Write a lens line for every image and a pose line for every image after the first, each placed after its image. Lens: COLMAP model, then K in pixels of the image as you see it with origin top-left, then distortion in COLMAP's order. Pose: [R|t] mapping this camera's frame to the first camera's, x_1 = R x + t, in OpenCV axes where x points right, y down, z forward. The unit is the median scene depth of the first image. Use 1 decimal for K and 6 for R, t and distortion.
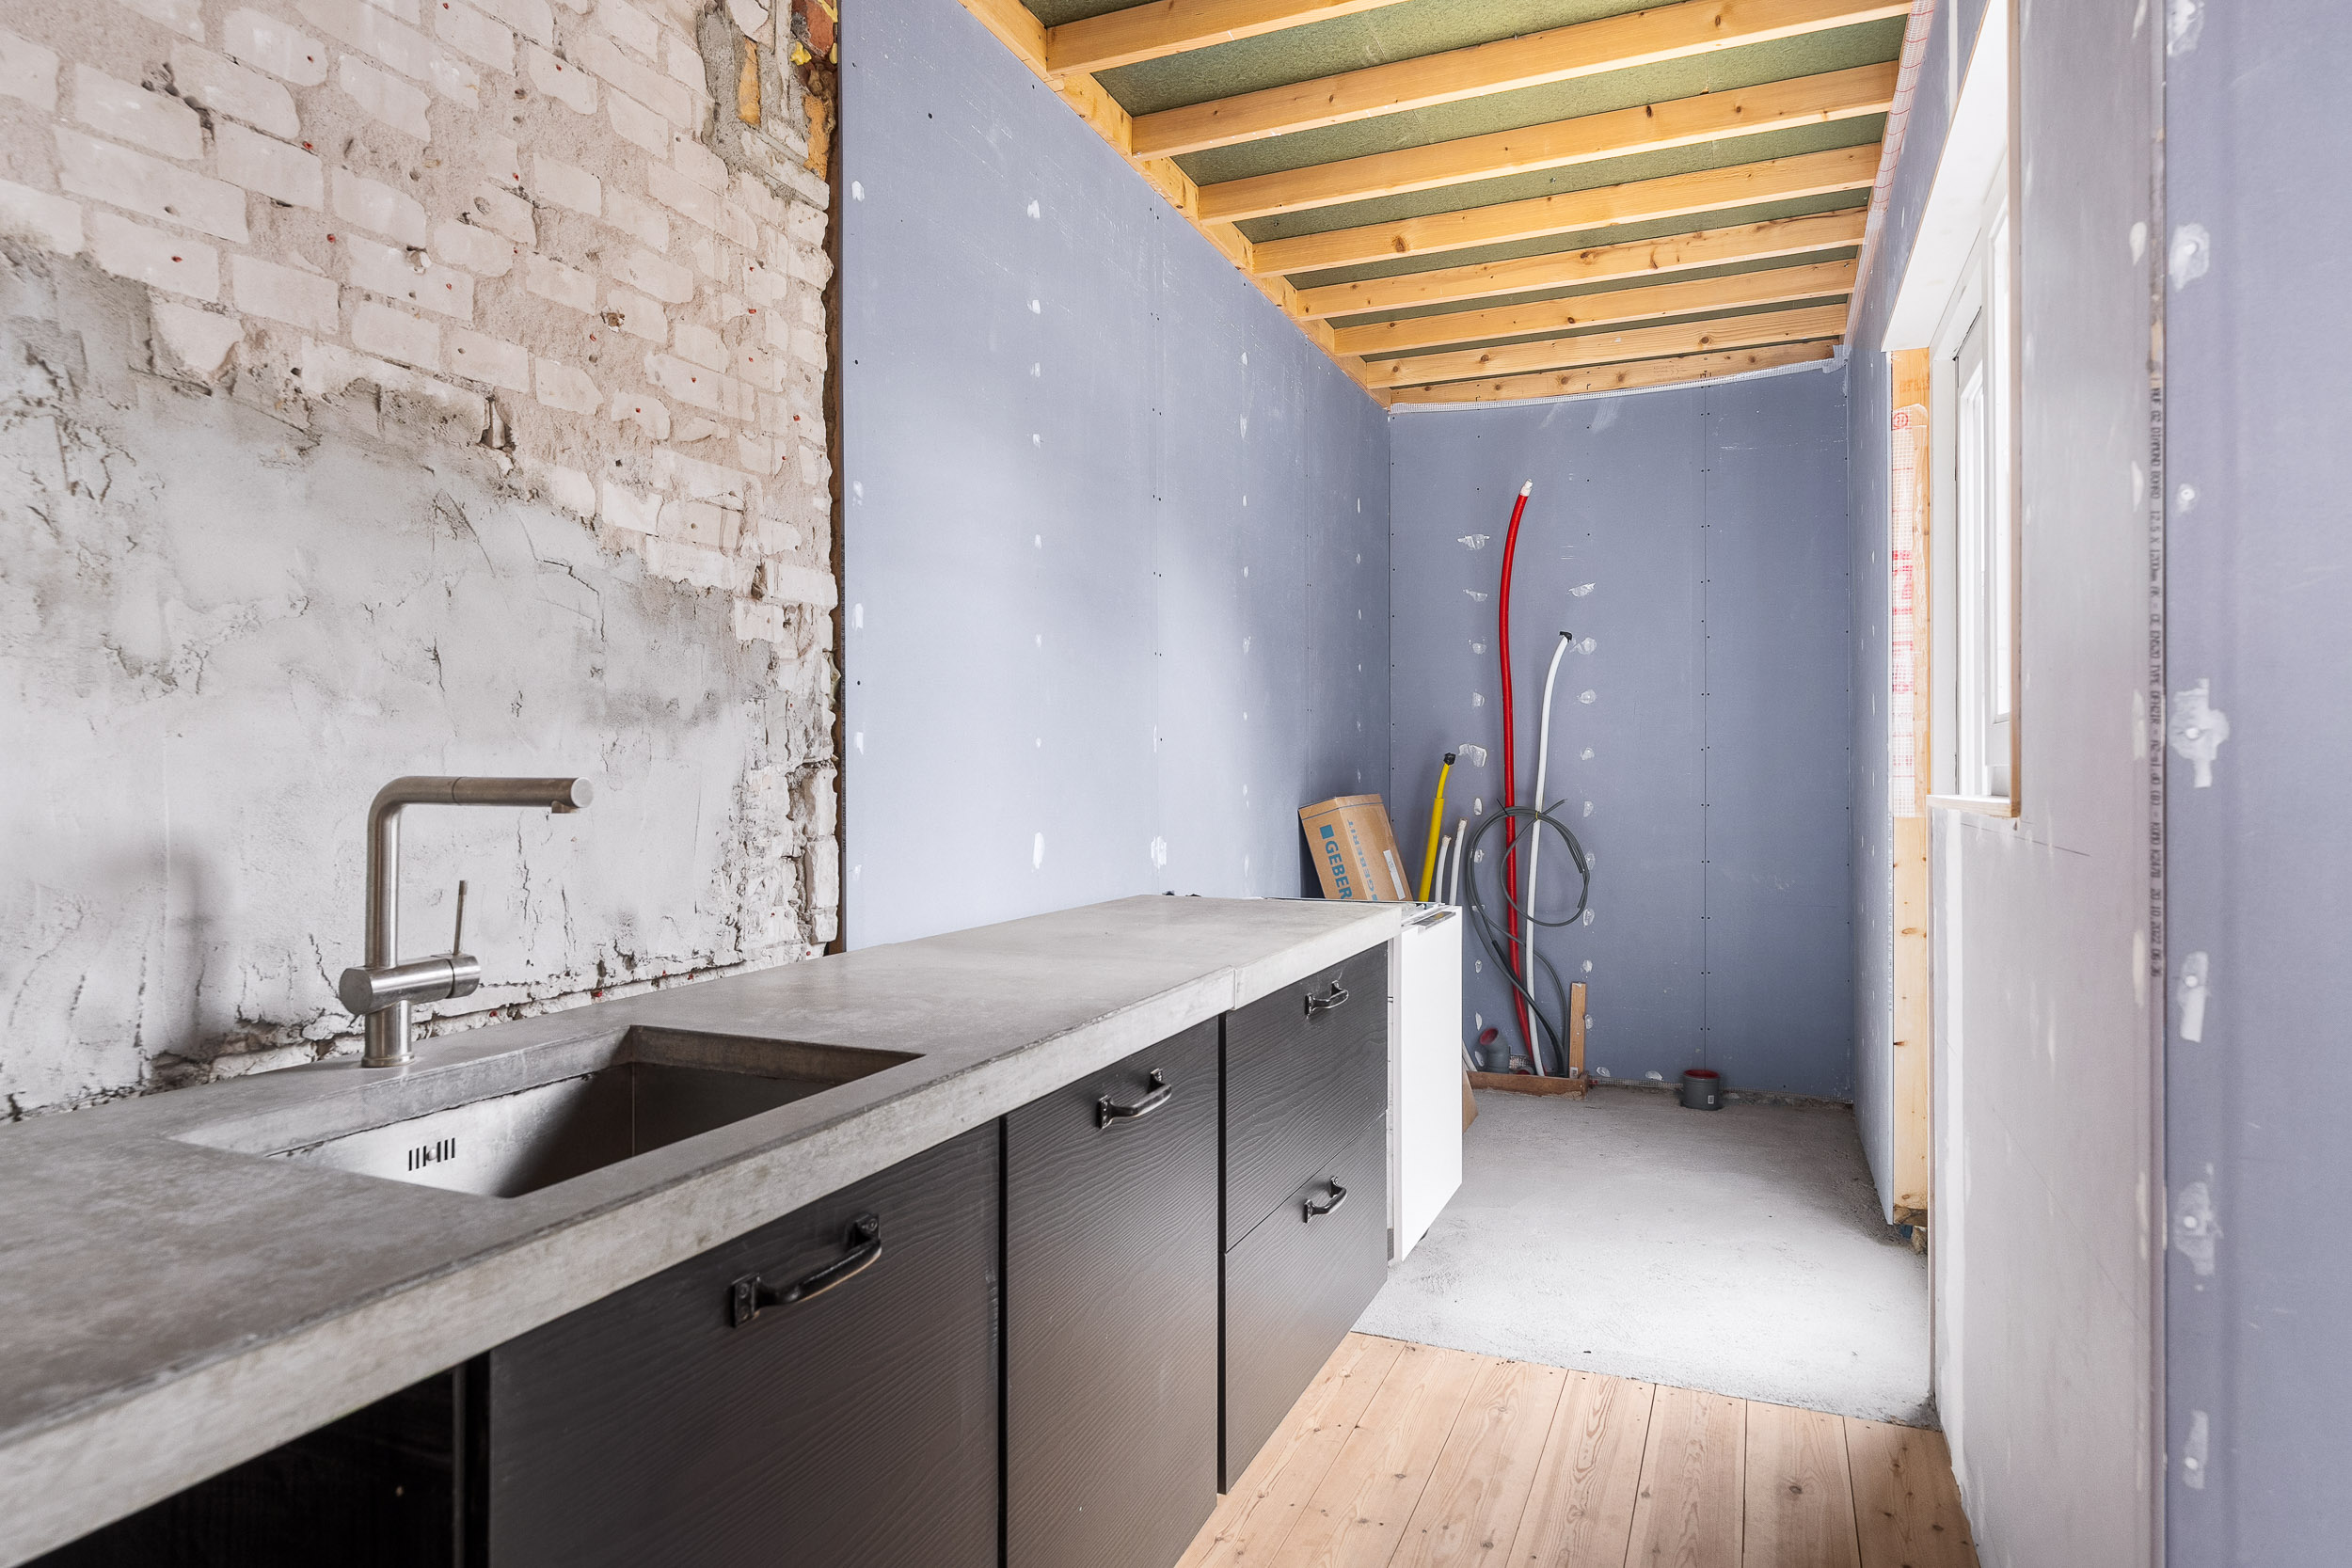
lens RADIAL K [[1342.4, 0, 1175.5], [0, 1342.4, 768.0], [0, 0, 1]] dist [-0.001117, 0.002343]
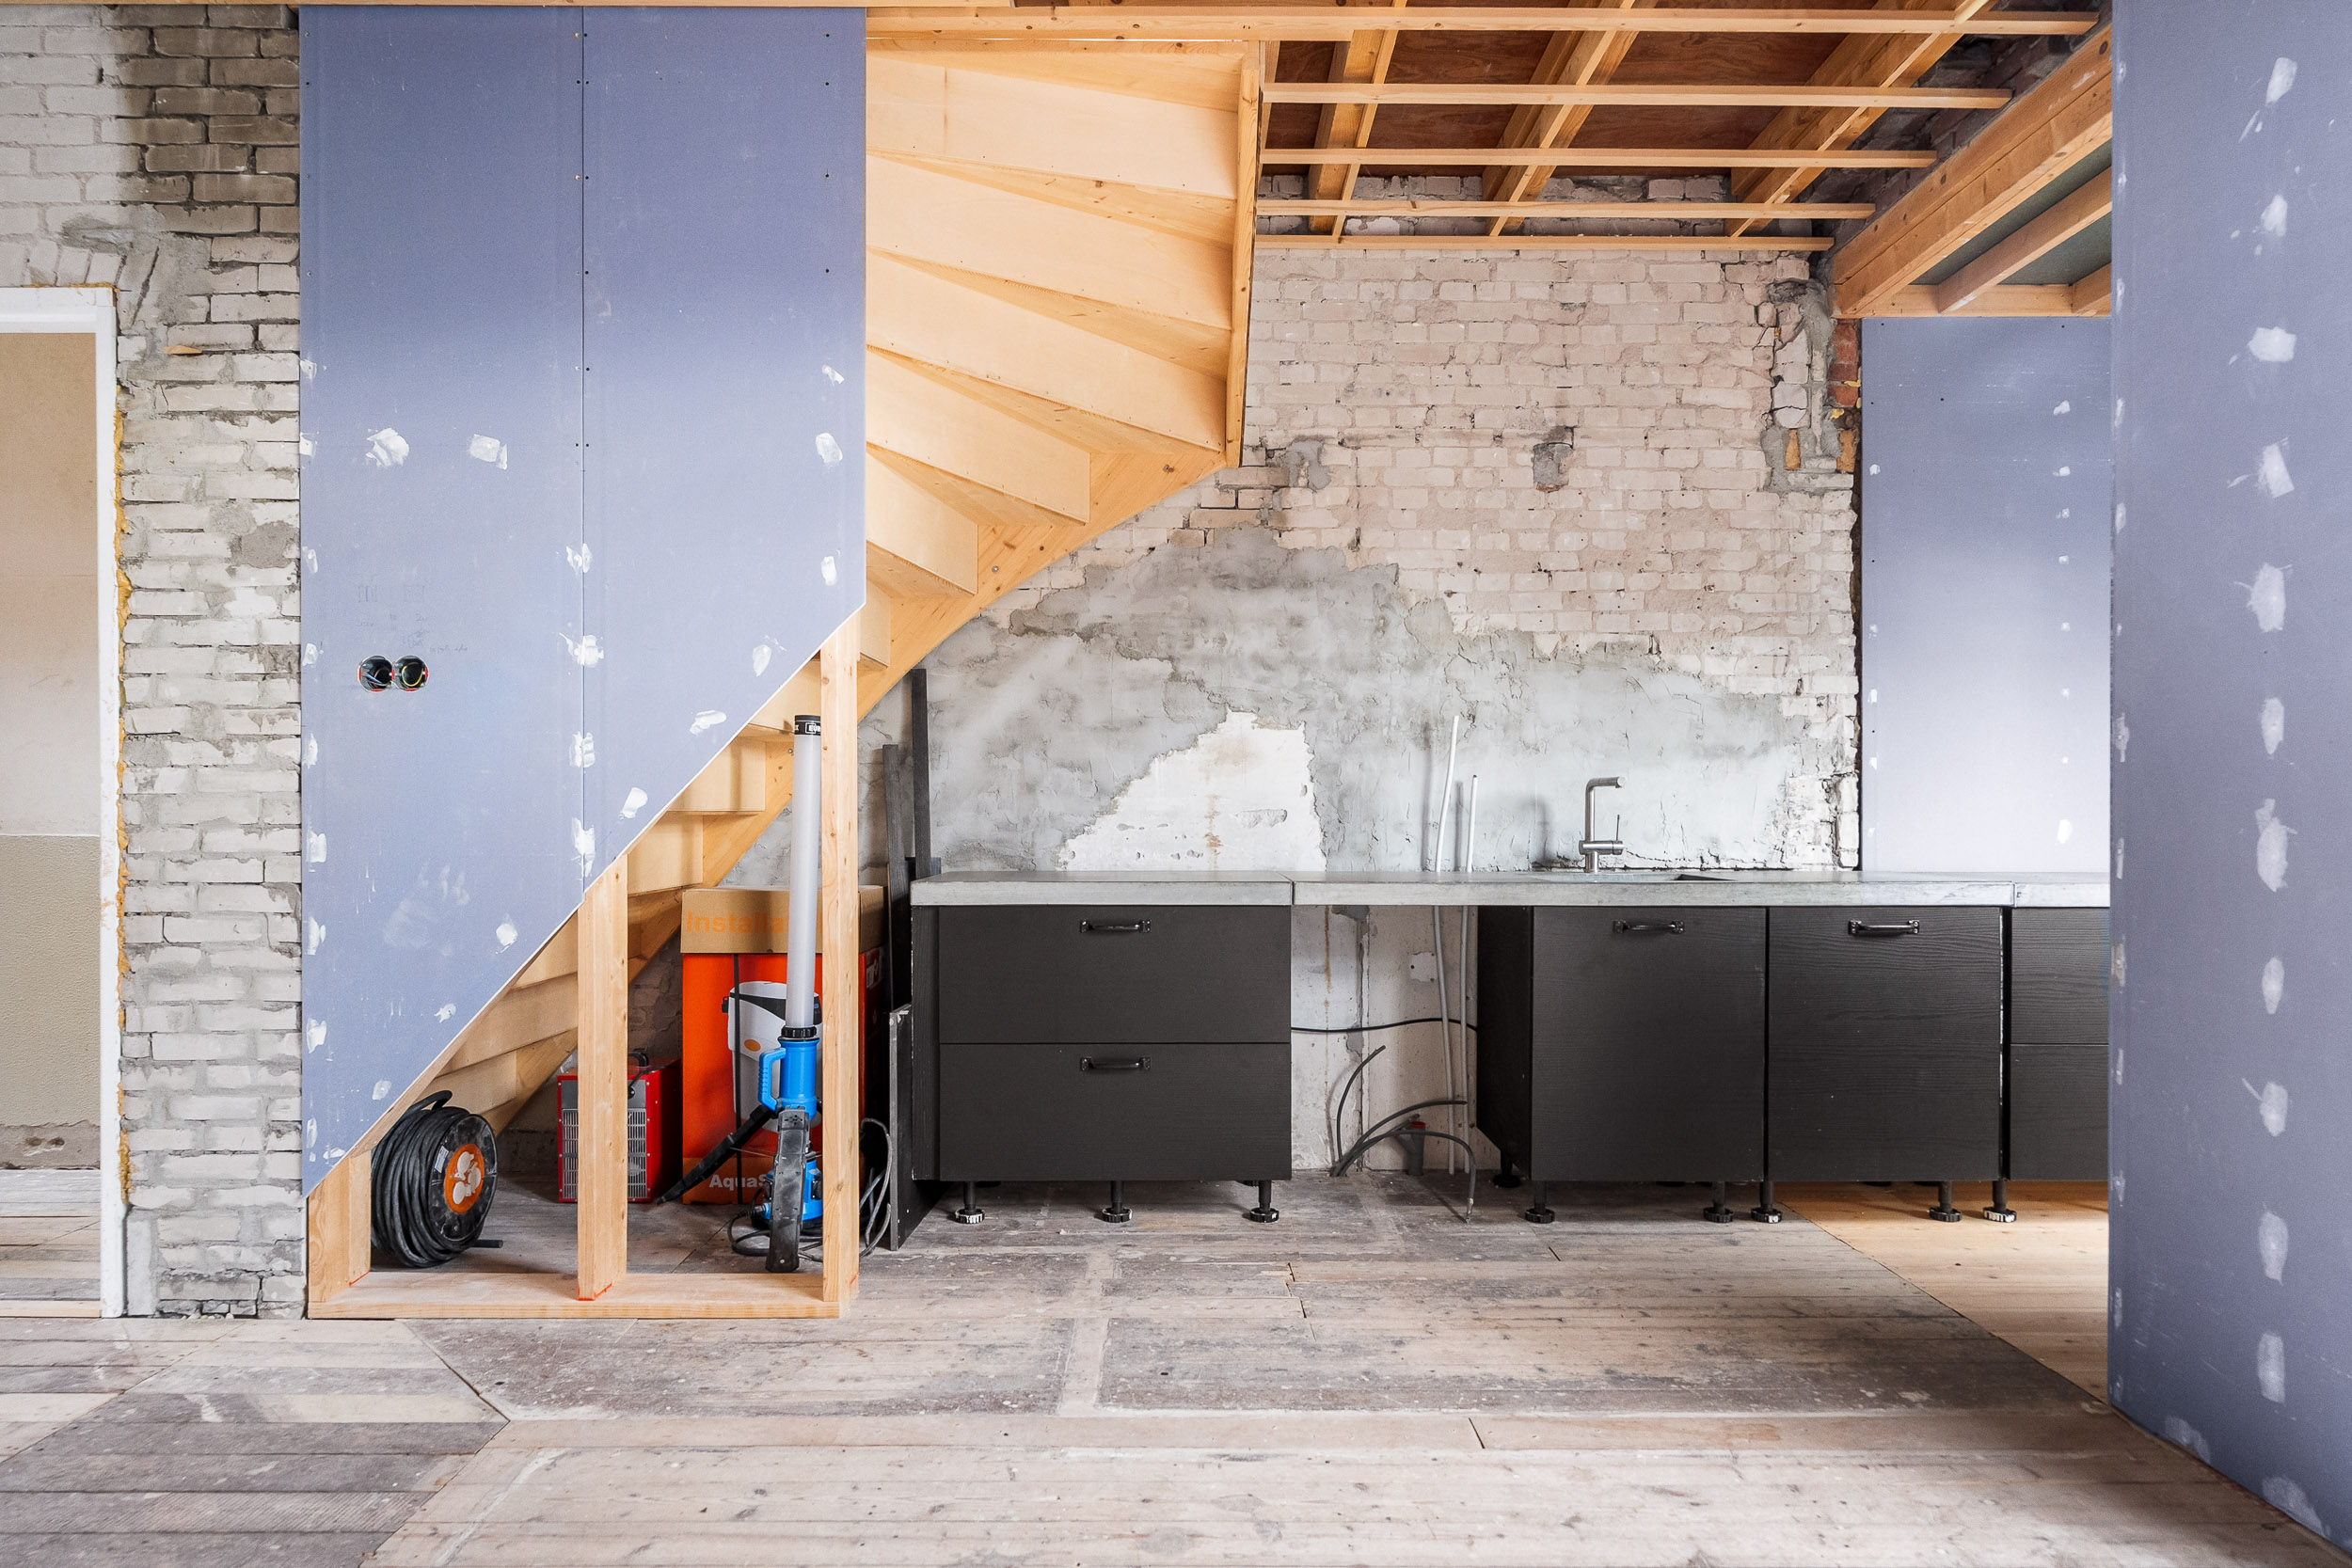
lens RADIAL K [[1342.4, 0, 1177.5], [0, 1342.4, 795.5], [0, 0, 1]] dist [-0.001117, 0.002343]
pose [[0.402912, -0.009671, -0.915188, 1.322328], [-0.000795, 0.999940, -0.010916, 0.057540], [0.915239, 0.005125, 0.402880, -0.788395]]
